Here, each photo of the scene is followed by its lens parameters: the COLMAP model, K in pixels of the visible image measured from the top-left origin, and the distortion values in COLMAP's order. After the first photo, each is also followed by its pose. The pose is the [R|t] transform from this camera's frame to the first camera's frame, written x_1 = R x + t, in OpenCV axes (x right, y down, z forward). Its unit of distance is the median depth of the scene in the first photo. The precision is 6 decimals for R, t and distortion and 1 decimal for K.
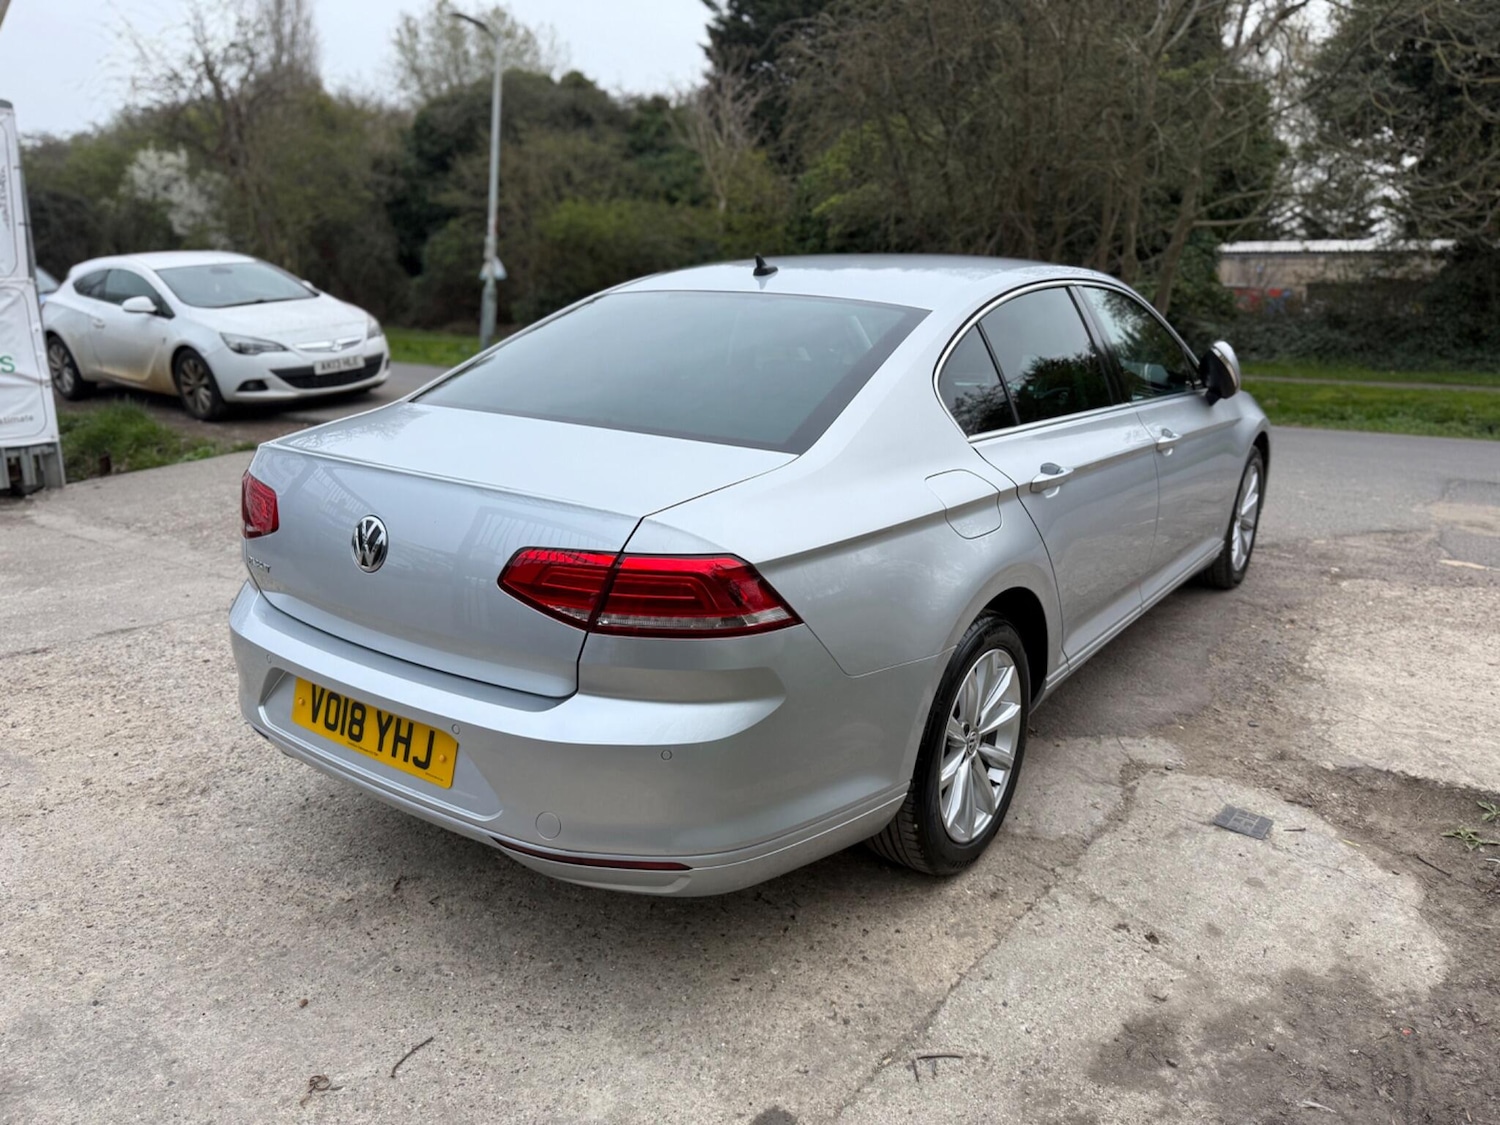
lens RADIAL K [[1079.7, 0, 749.8], [0, 1079.7, 547.9], [0, 0, 1]] dist [0.014539, -0.029999]
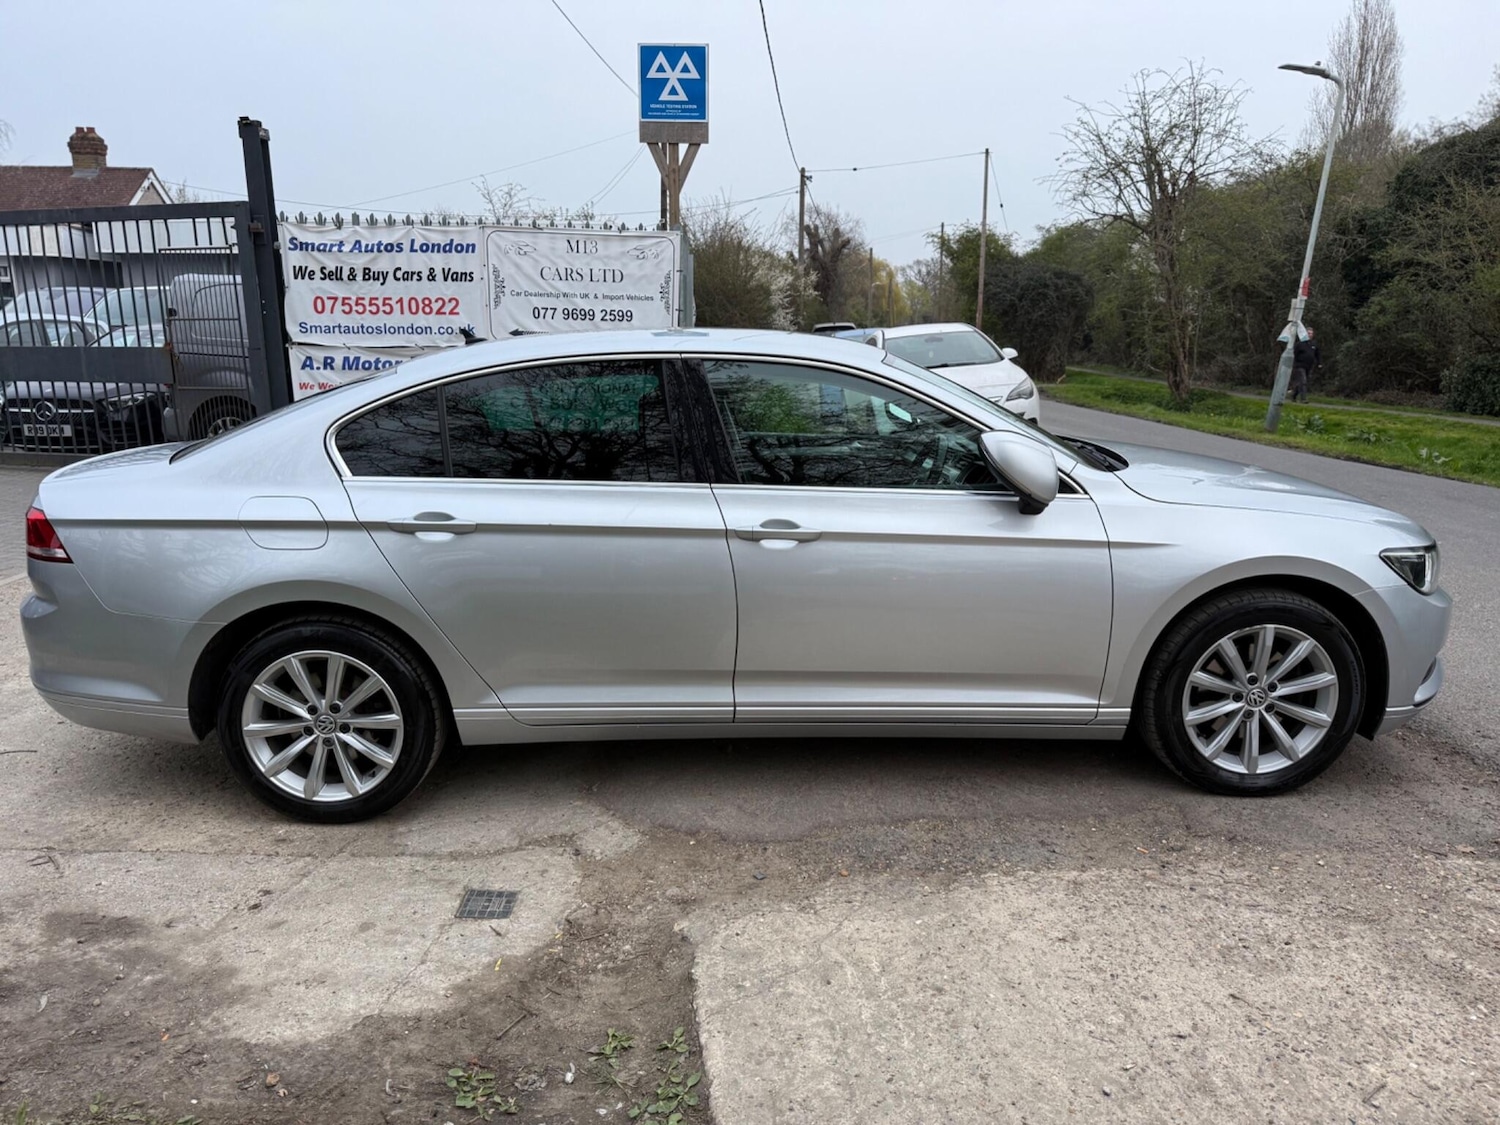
lens RADIAL K [[1072.5, 0, 744.5], [0, 1072.5, 567.2], [0, 0, 1]] dist [-0.001155, -0.006879]
pose [[0.585027, 0.157298, -0.795613, 1.062379], [-0.187405, 0.980680, 0.056085, -0.112040], [0.789064, 0.116291, 0.603203, 0.464016]]
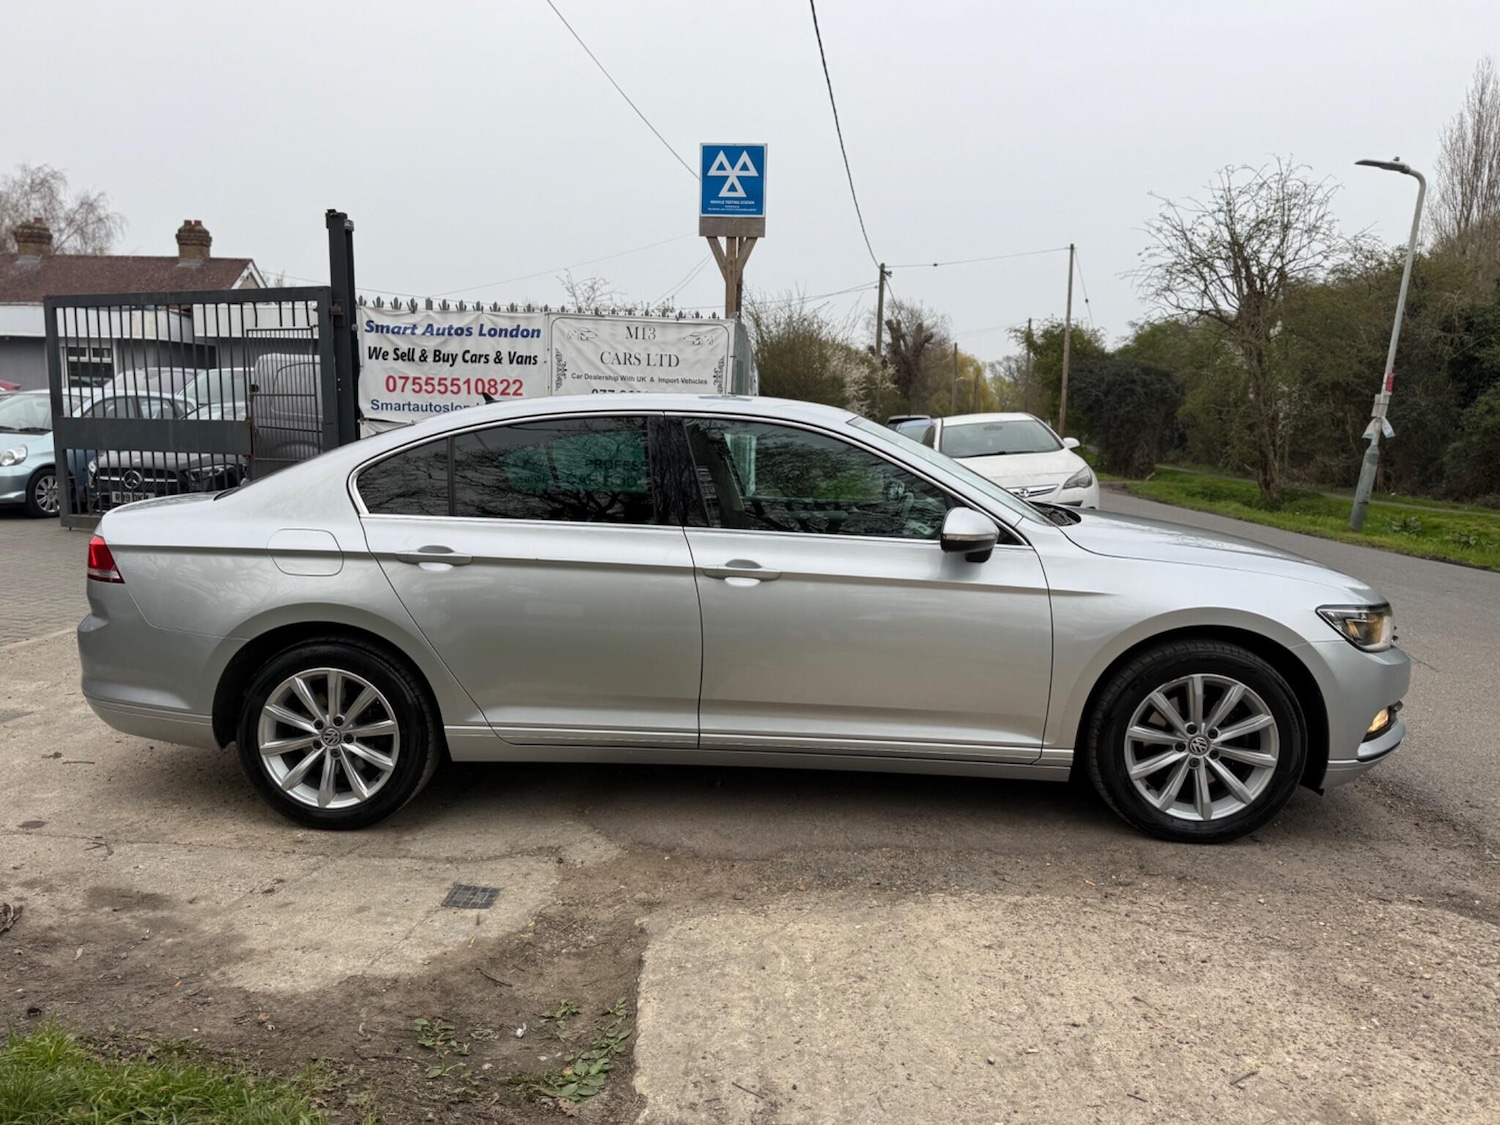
lens RADIAL K [[1115.2, 0, 739.9], [0, 1115.2, 564.8], [0, 0, 1]] dist [0.020919, -0.034692]
pose [[0.518088, 0.096882, -0.849823, 1.218433], [-0.214844, 0.976450, -0.019661, -0.081245], [0.827905, 0.192766, 0.526701, 0.469931]]
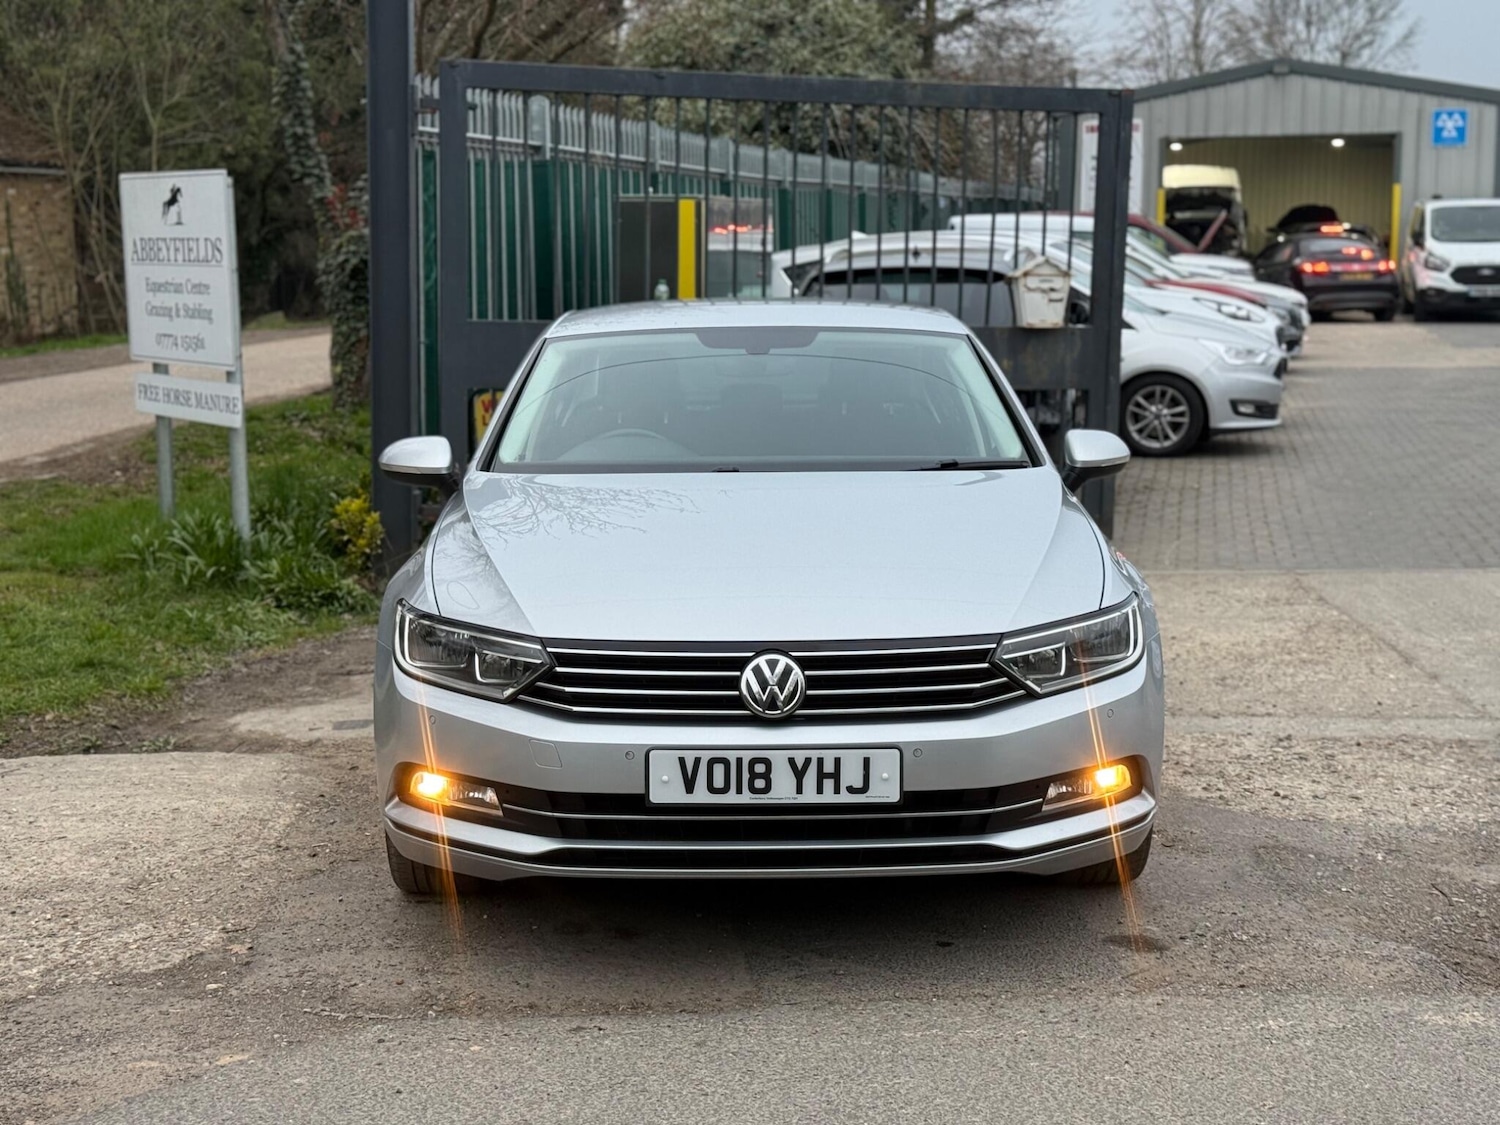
lens RADIAL K [[2288.3, 0, 748.3], [0, 2288.3, 562.9], [0, 0, 1]] dist [0.179441, -0.320308]
pose [[-0.826410, 0.058770, -0.559994, 1.313757], [-0.143461, 0.939740, 0.310335, -0.716491], [0.544487, 0.336801, -0.768179, 2.760660]]
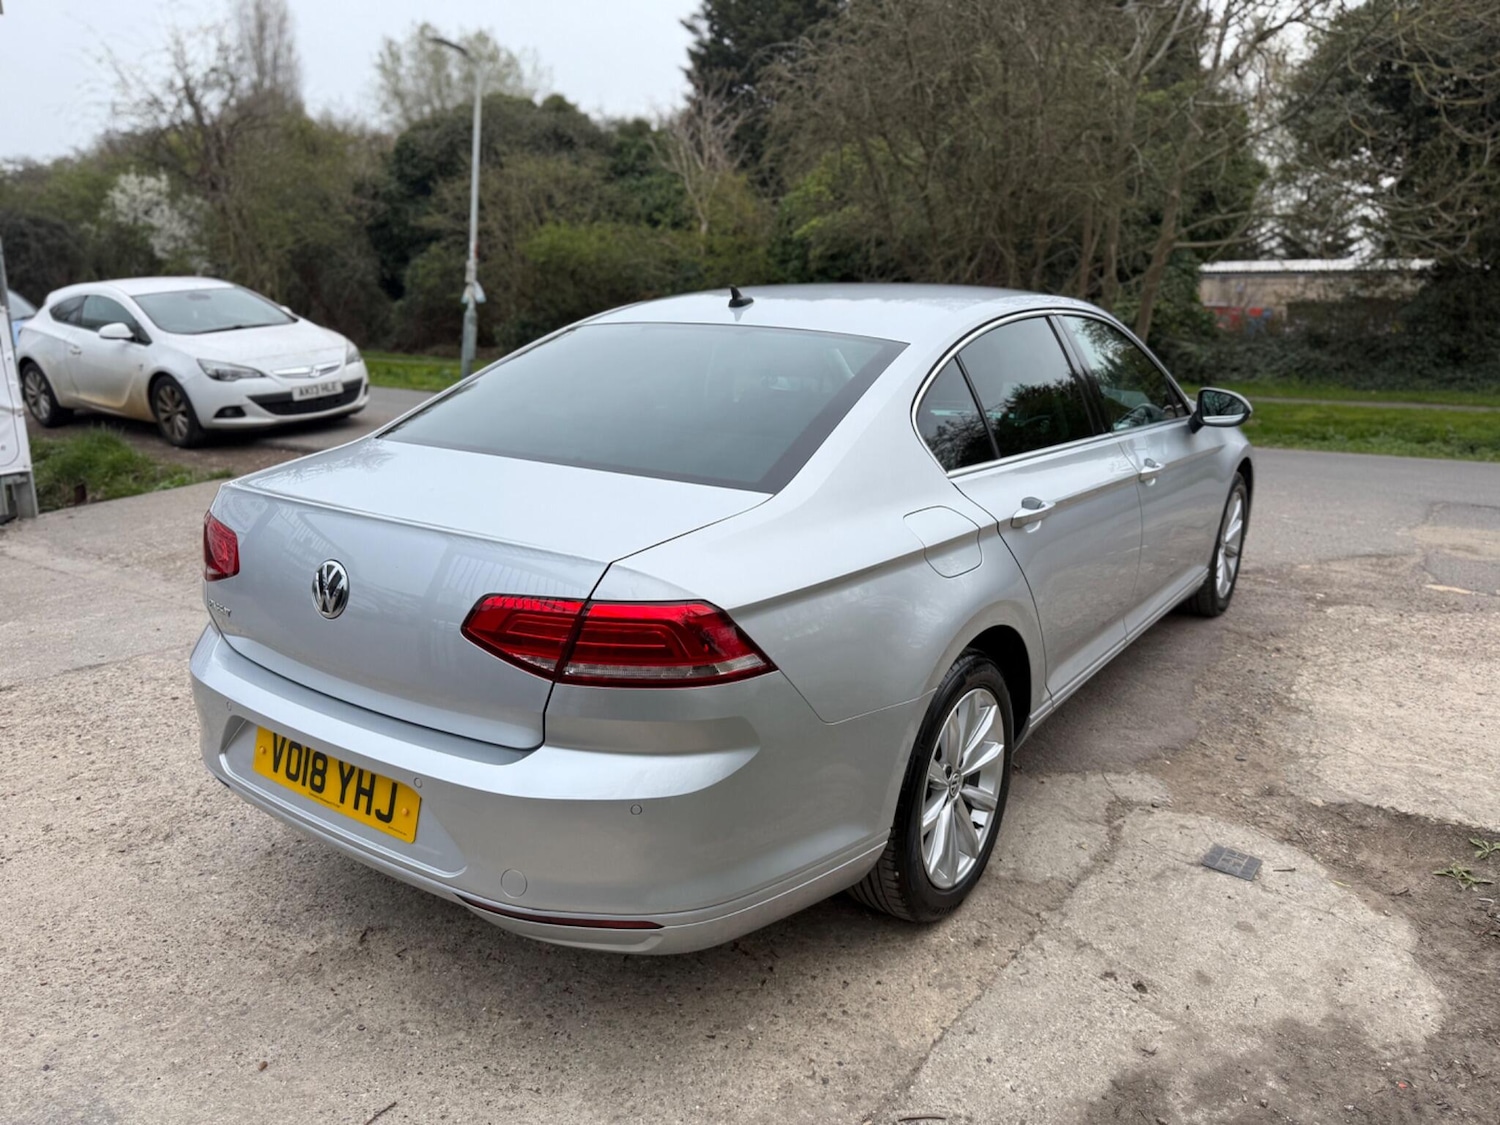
lens RADIAL K [[1080.6, 0, 739.7], [0, 1080.6, 554.4], [0, 0, 1]] dist [0.009944, -0.023705]
pose [[0.999972, -0.005240, 0.005317, 0.005941], [0.005305, 0.999910, -0.012323, -0.012500], [-0.005252, 0.012351, 0.999910, 0.016776]]
